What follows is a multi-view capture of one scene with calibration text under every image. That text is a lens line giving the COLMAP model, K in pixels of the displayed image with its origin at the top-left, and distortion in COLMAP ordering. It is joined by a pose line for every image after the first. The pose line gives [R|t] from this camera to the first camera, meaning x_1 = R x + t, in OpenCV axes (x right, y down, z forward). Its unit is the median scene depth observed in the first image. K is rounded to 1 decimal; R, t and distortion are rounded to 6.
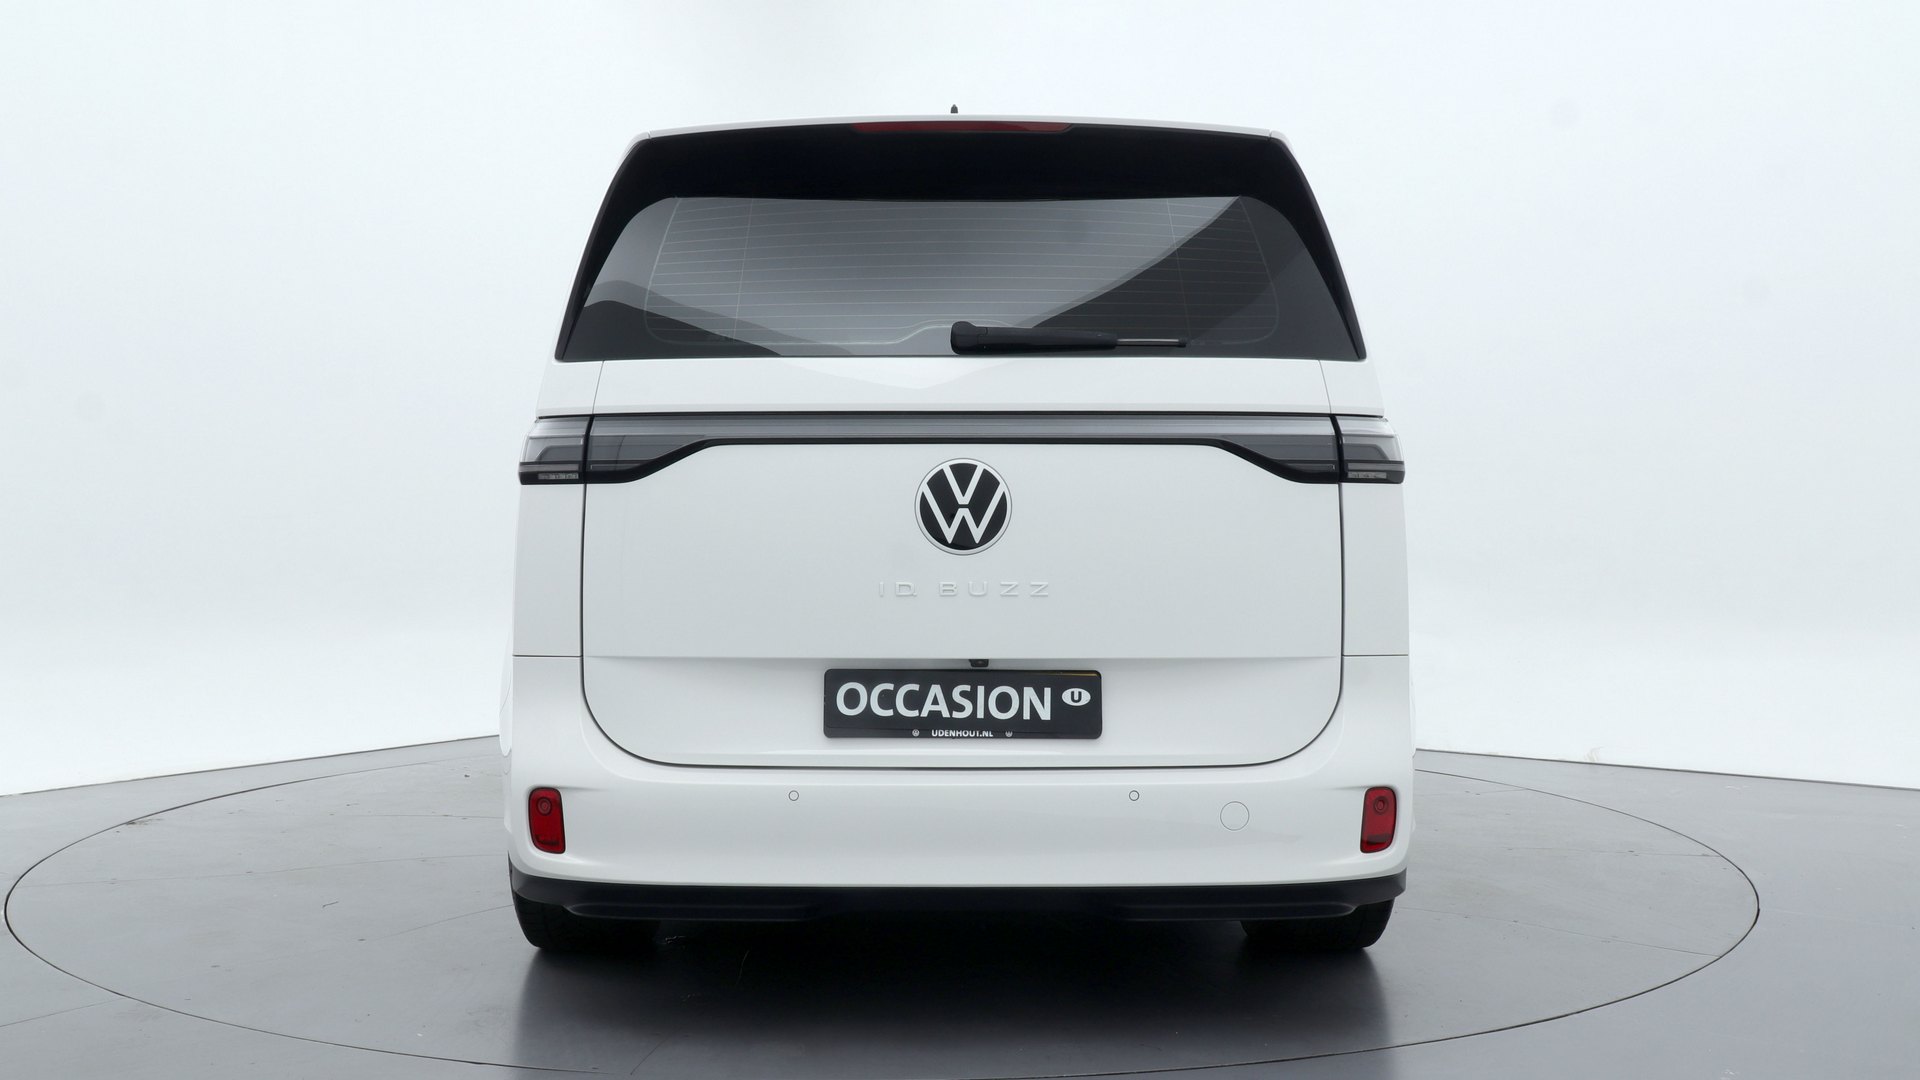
lens RADIAL K [[1865.2, 0, 960.0], [0, 1865.2, 540.0], [0, 0, 1]] dist [-0.000818, 0.003140]
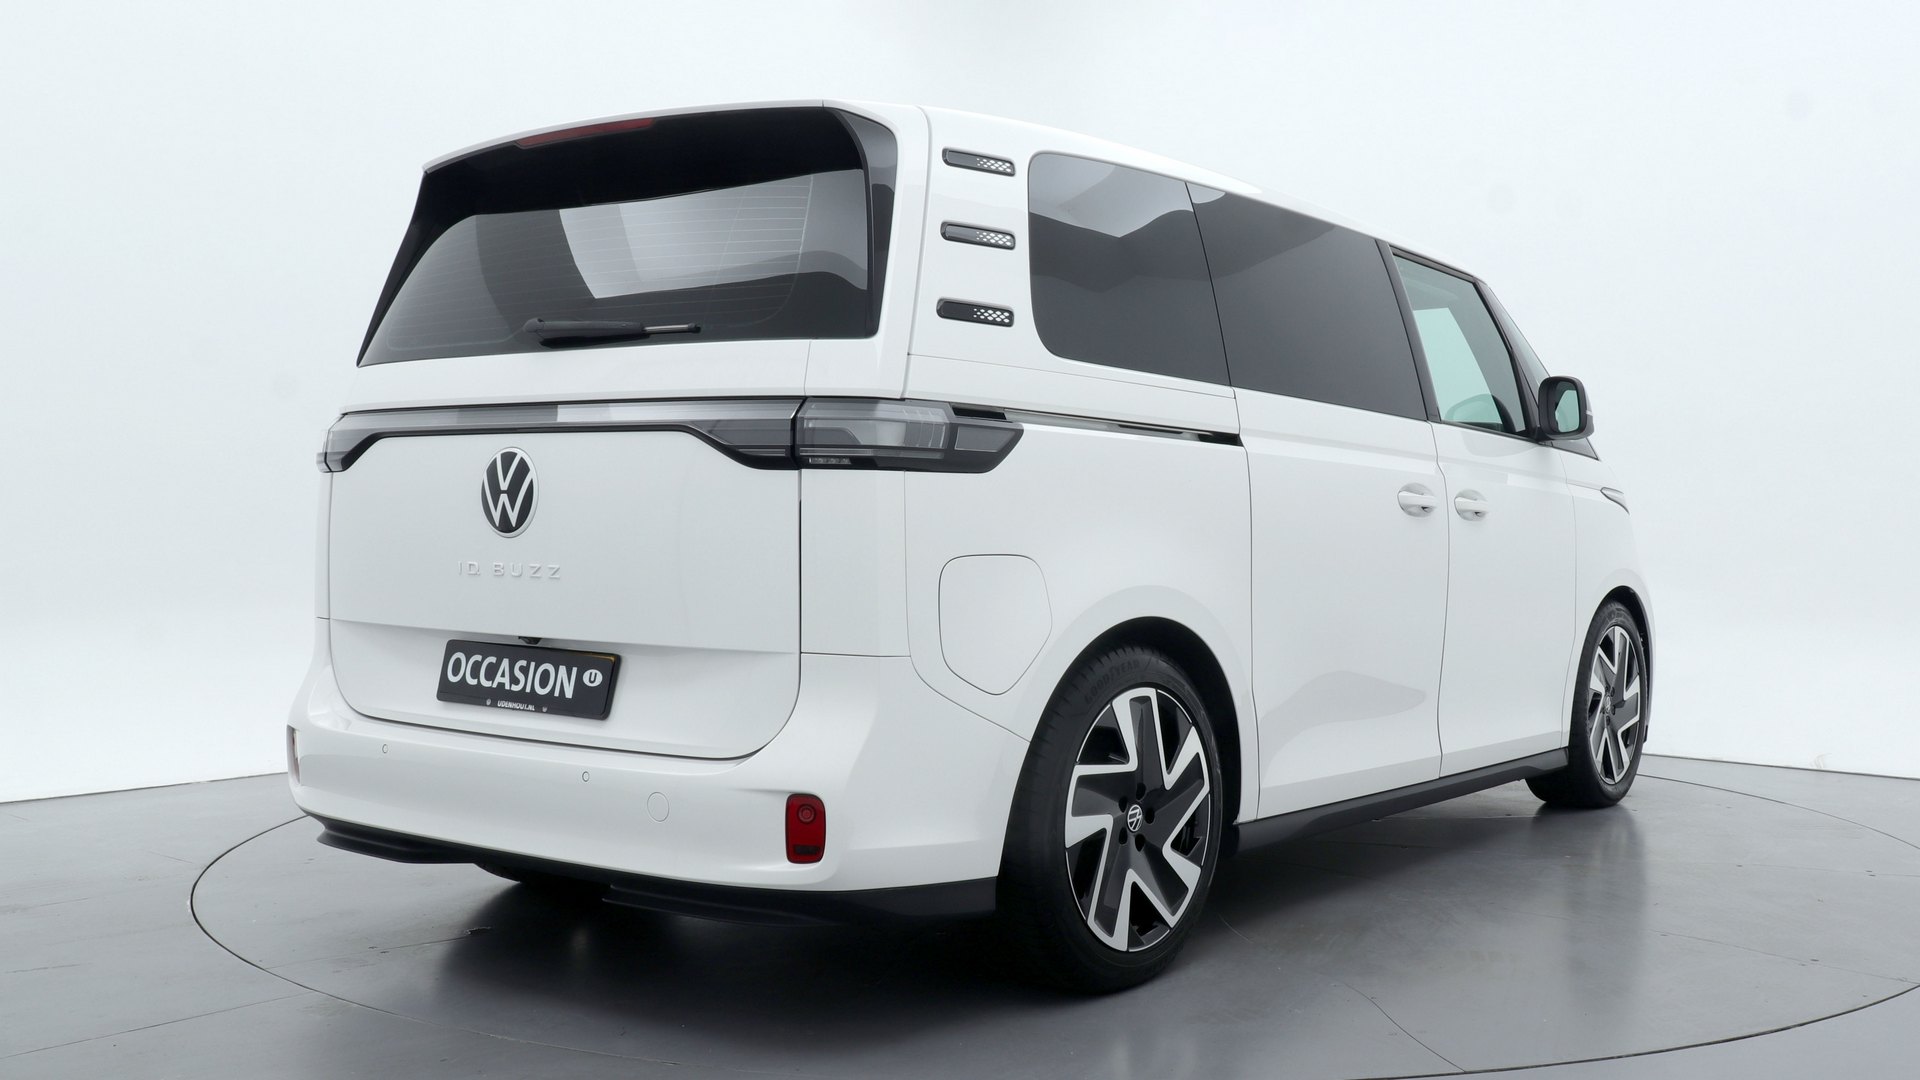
lens RADIAL K [[1865.2, 0, 960.0], [0, 1865.2, 540.0], [0, 0, 1]] dist [-0.000818, 0.003140]
pose [[0.816510, 0.019756, -0.576993, 0.818669], [-0.017731, 0.999801, 0.009141, -0.004928], [0.577059, 0.002767, 0.816698, 0.276260]]
